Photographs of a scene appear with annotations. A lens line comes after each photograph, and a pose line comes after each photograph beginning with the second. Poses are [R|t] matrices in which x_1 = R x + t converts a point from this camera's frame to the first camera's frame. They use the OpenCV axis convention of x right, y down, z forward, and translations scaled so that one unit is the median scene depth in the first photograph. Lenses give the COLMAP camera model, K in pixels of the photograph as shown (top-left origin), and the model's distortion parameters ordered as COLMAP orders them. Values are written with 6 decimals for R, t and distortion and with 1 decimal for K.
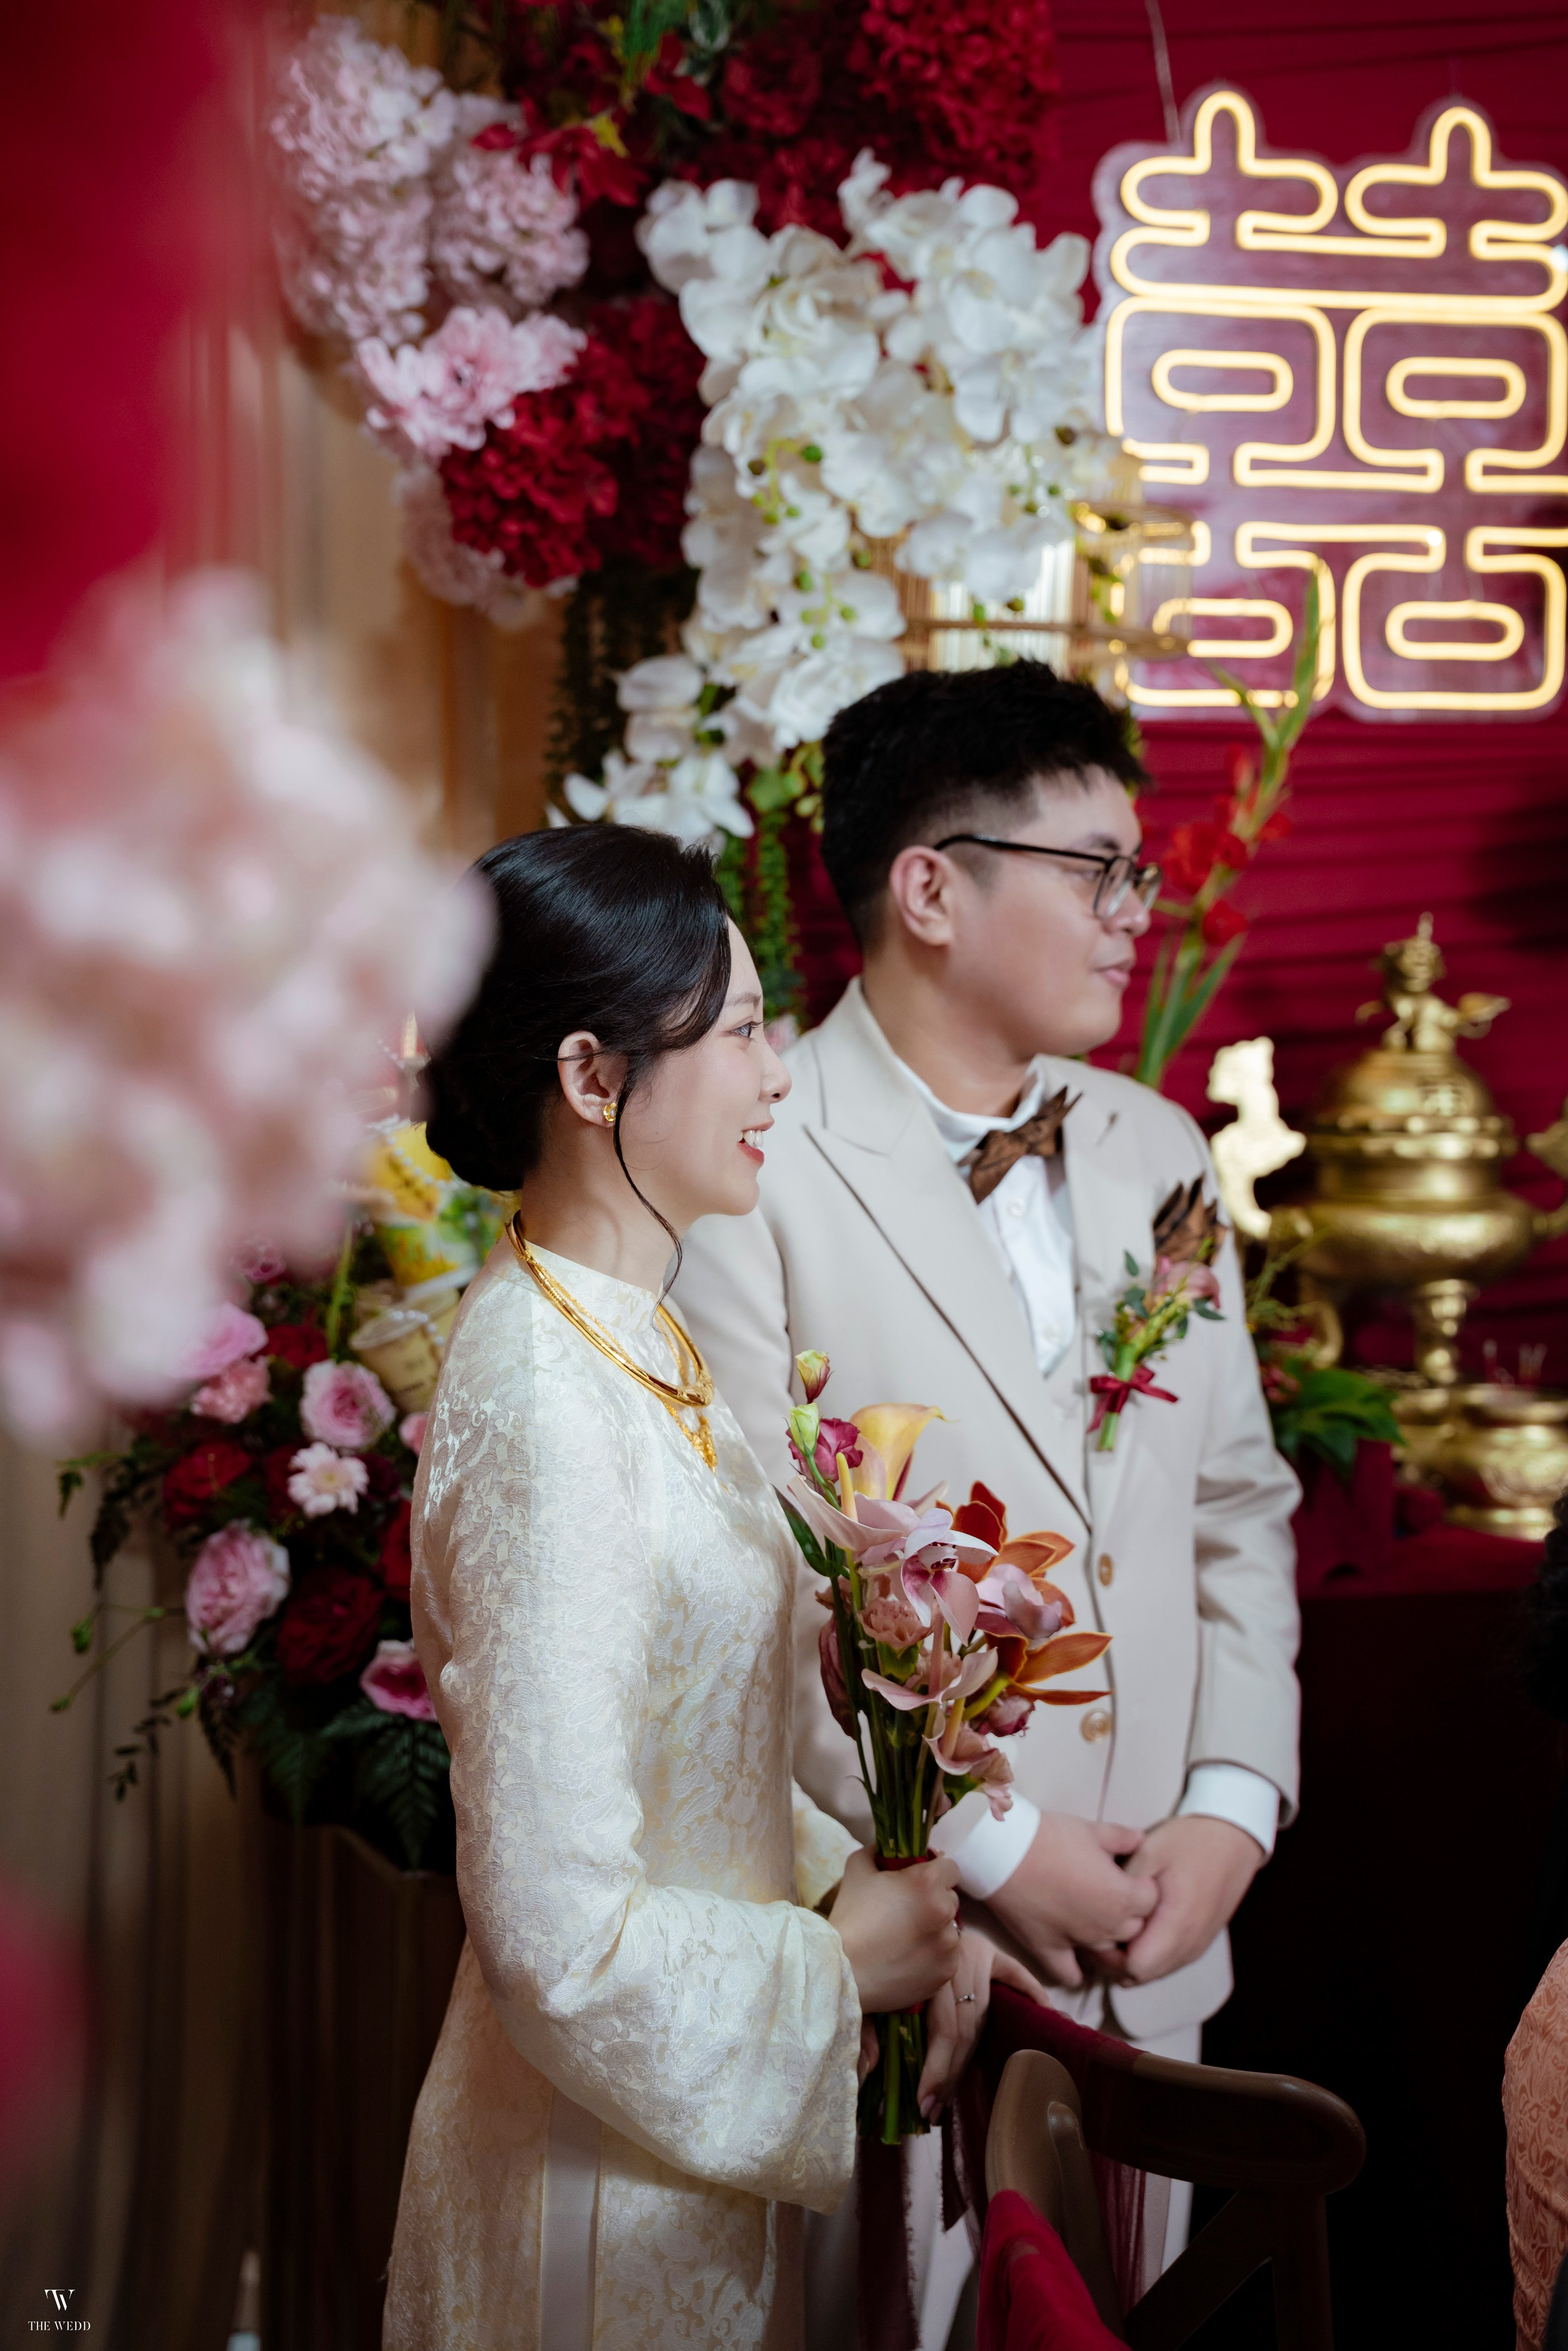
lens RADIAL K [[3070.4, 0, 774.3], [0, 3070.4, 1159.2], [0, 0, 1]] dist [0.155956, 0.000000]
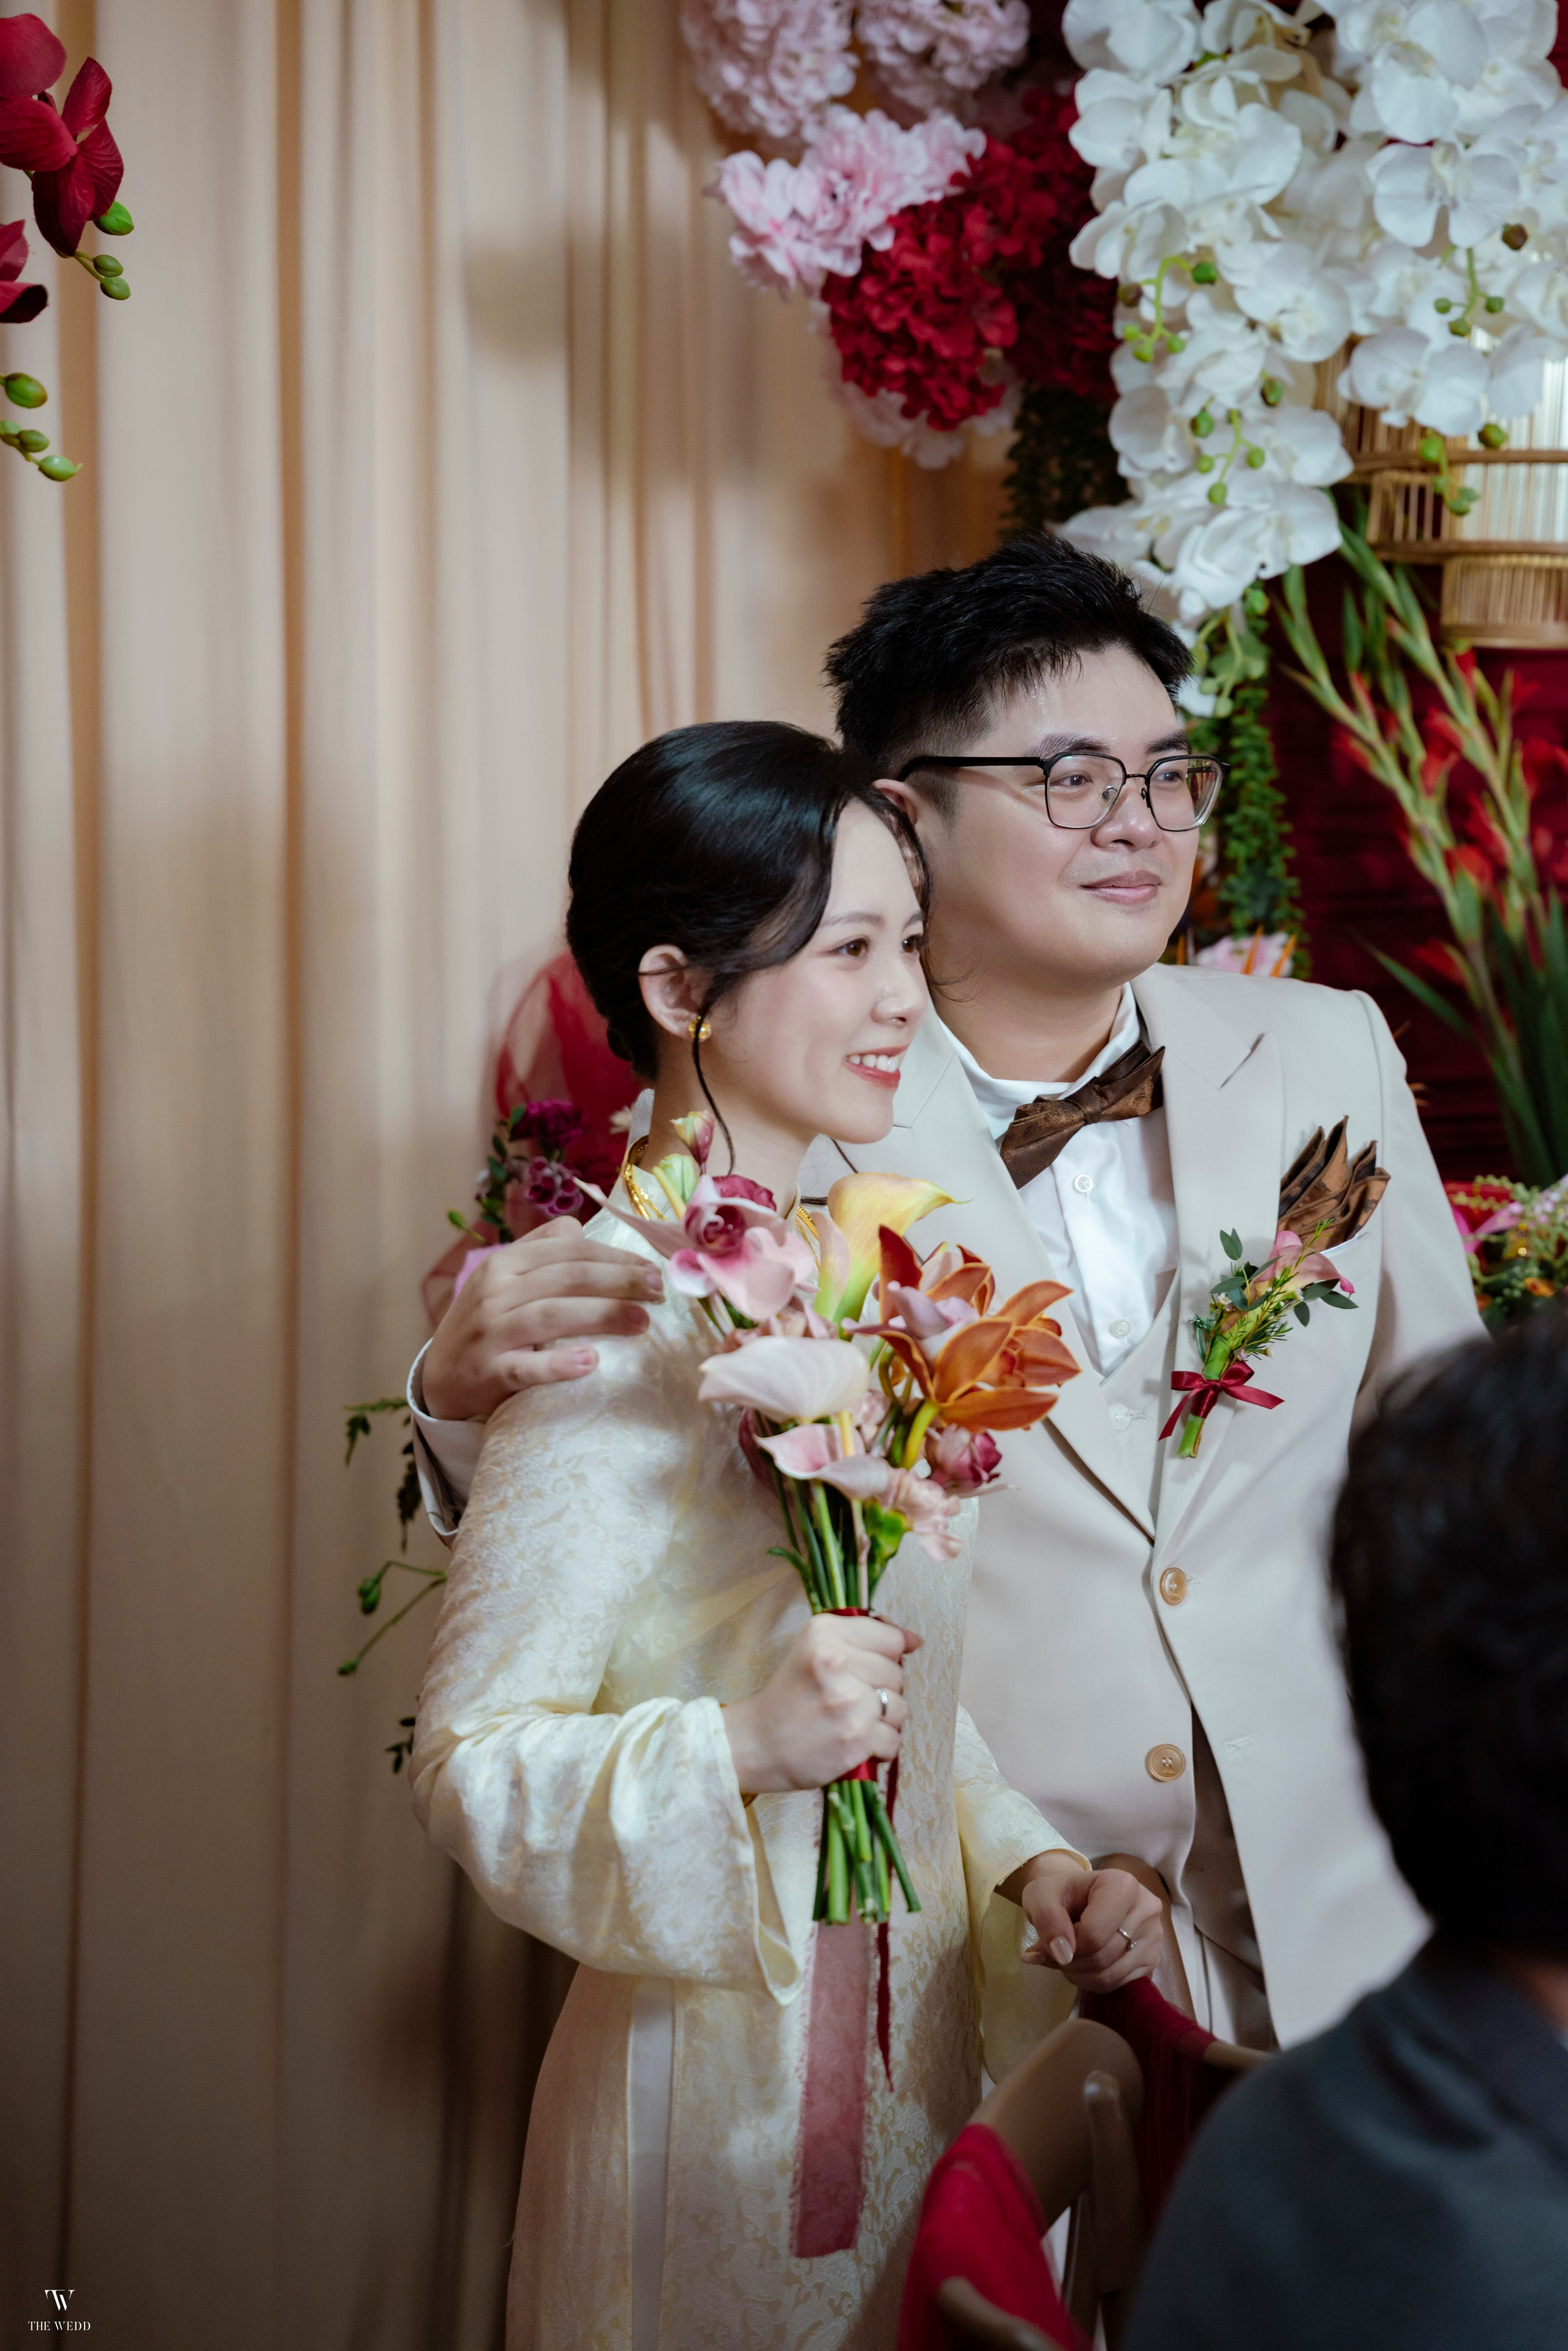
lens RADIAL K [[4483.8, 0, 761.8], [0, 4483.8, 1181.3], [0, 0, 1]] dist [0.373113, 0.000000]
pose [[0.960480, 0.027052, -0.277033, 0.238552], [-0.024025, 0.999609, 0.014315, 0.007697], [0.277312, -0.007094, 0.960754, -0.237043]]
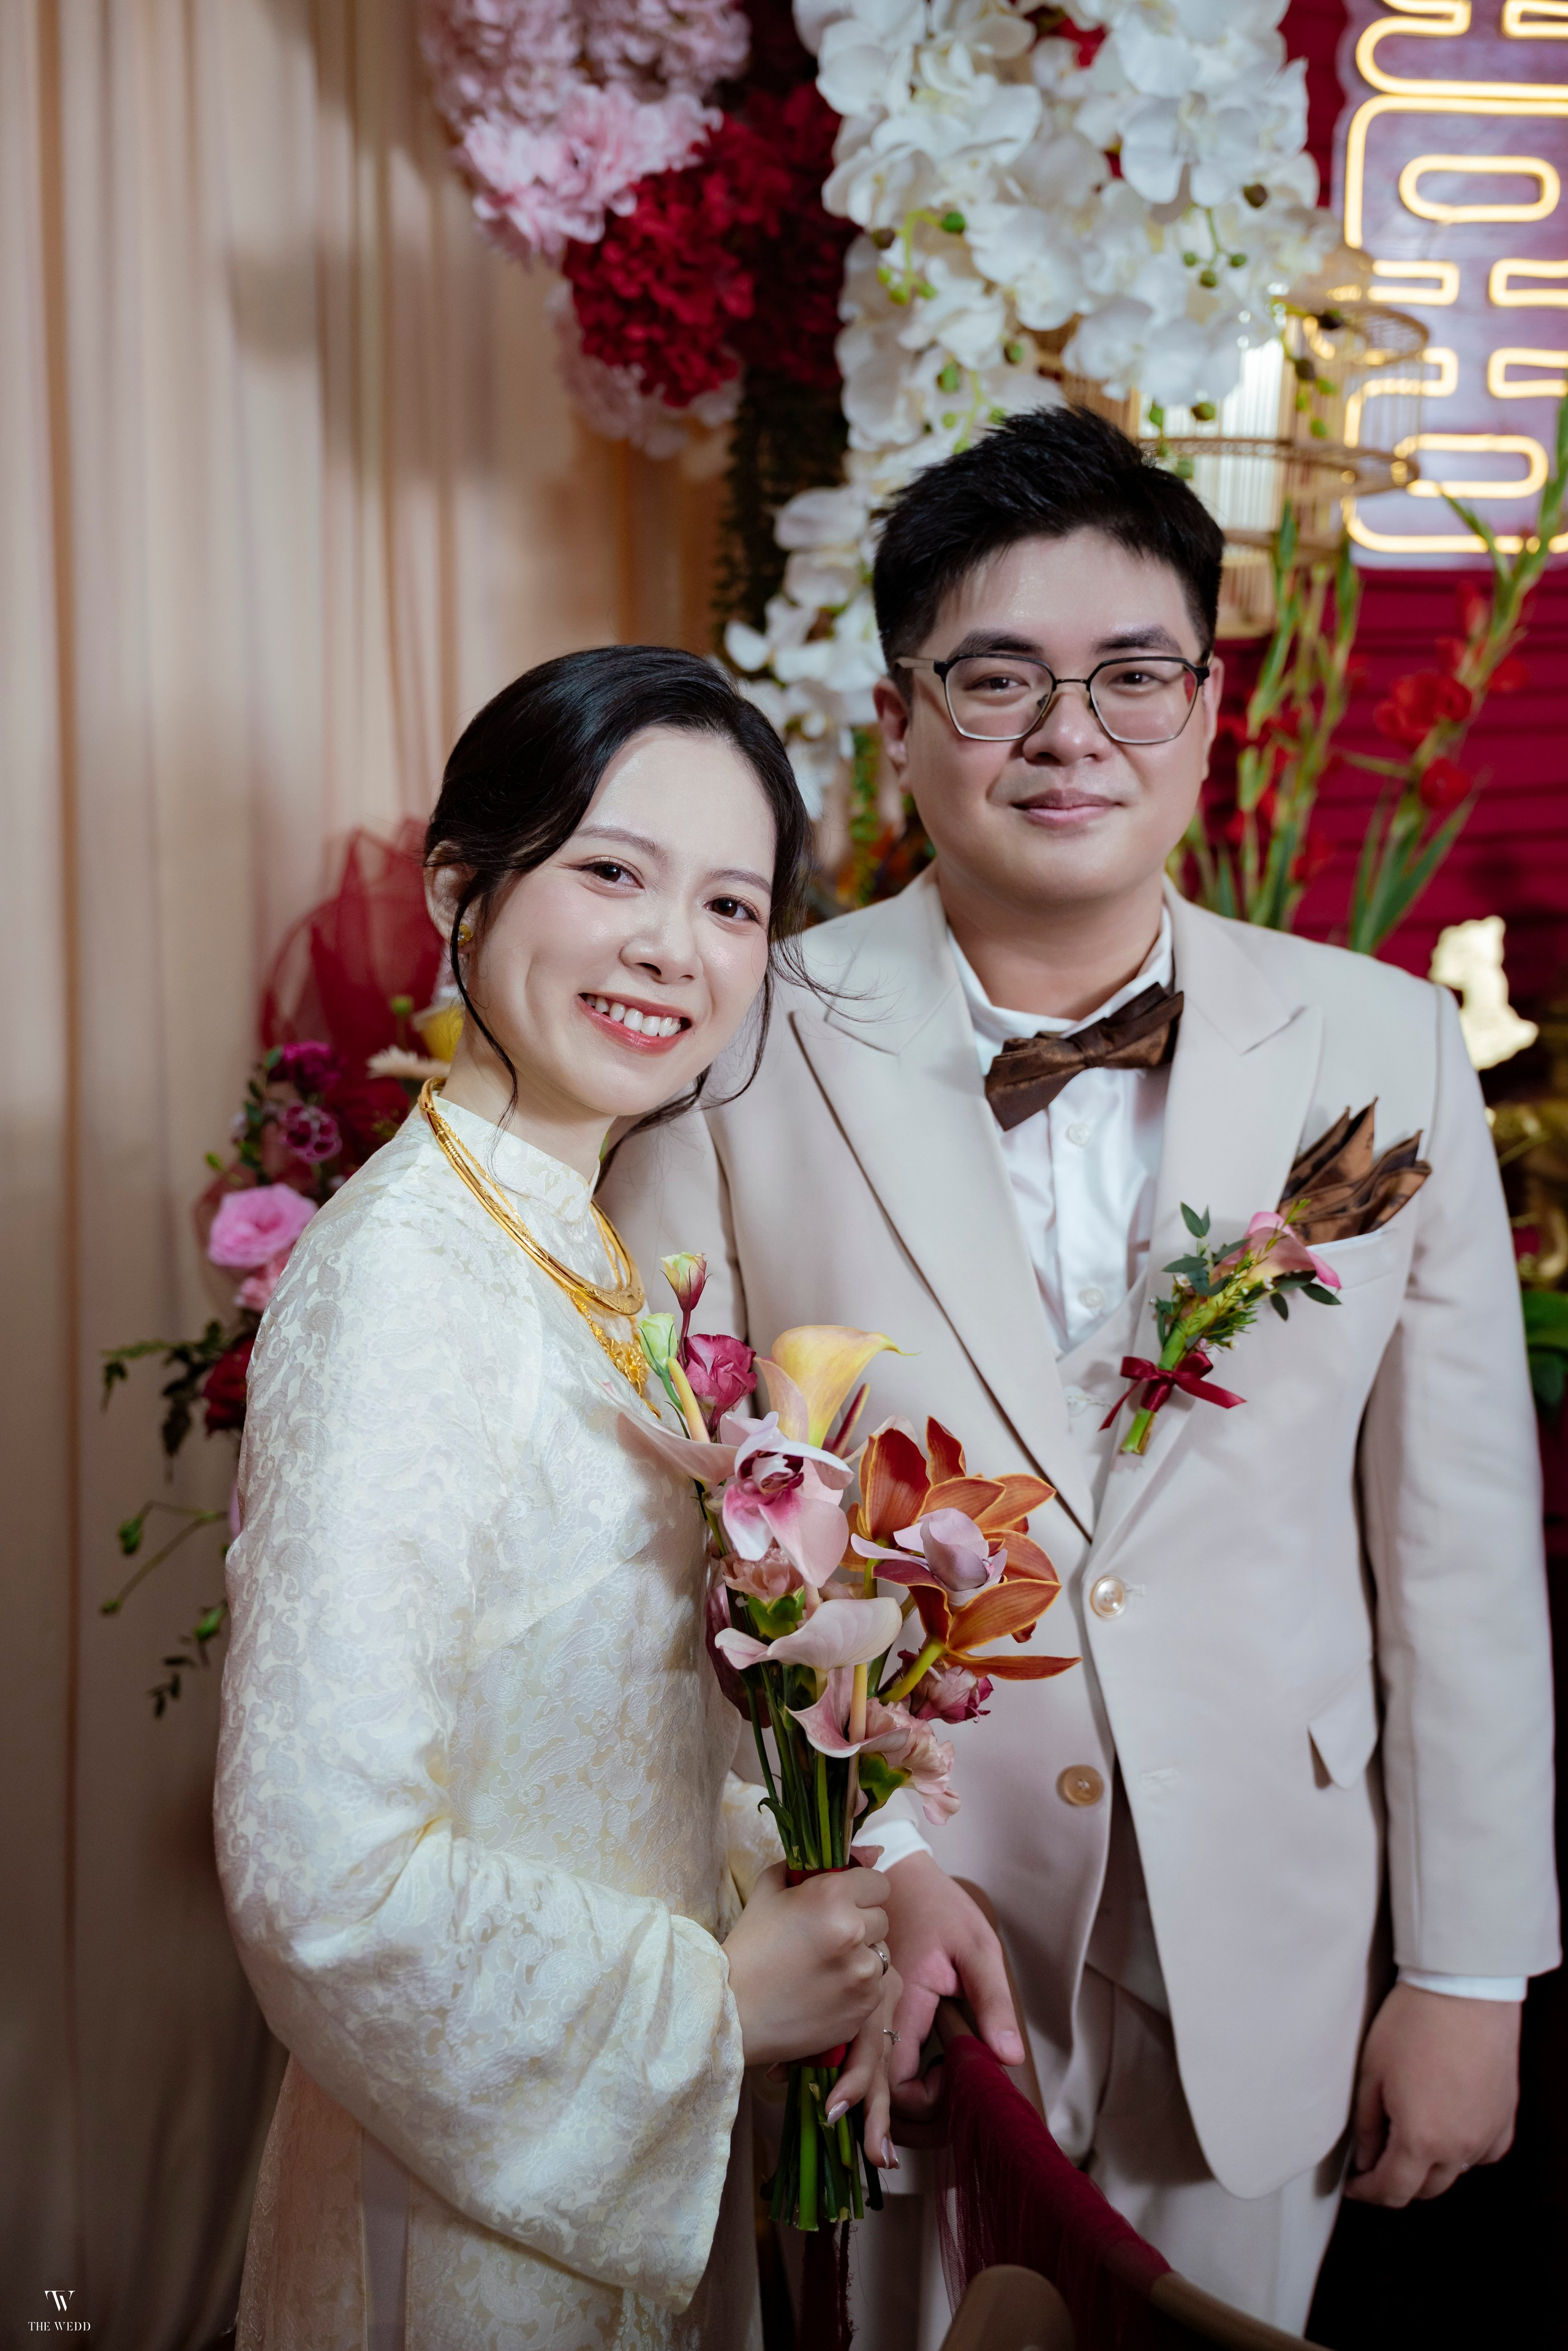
lens RADIAL K [[2482.9, 0, 775.3], [0, 2482.9, 1161.6], [0, 0, 1]] dist [0.068668, 0.000000]
pose [[0.988031, 0.028557, -0.151588, 0.072753], [-0.020723, 0.998379, 0.053007, -0.002226], [0.152856, -0.049231, 0.987021, 0.273354]]
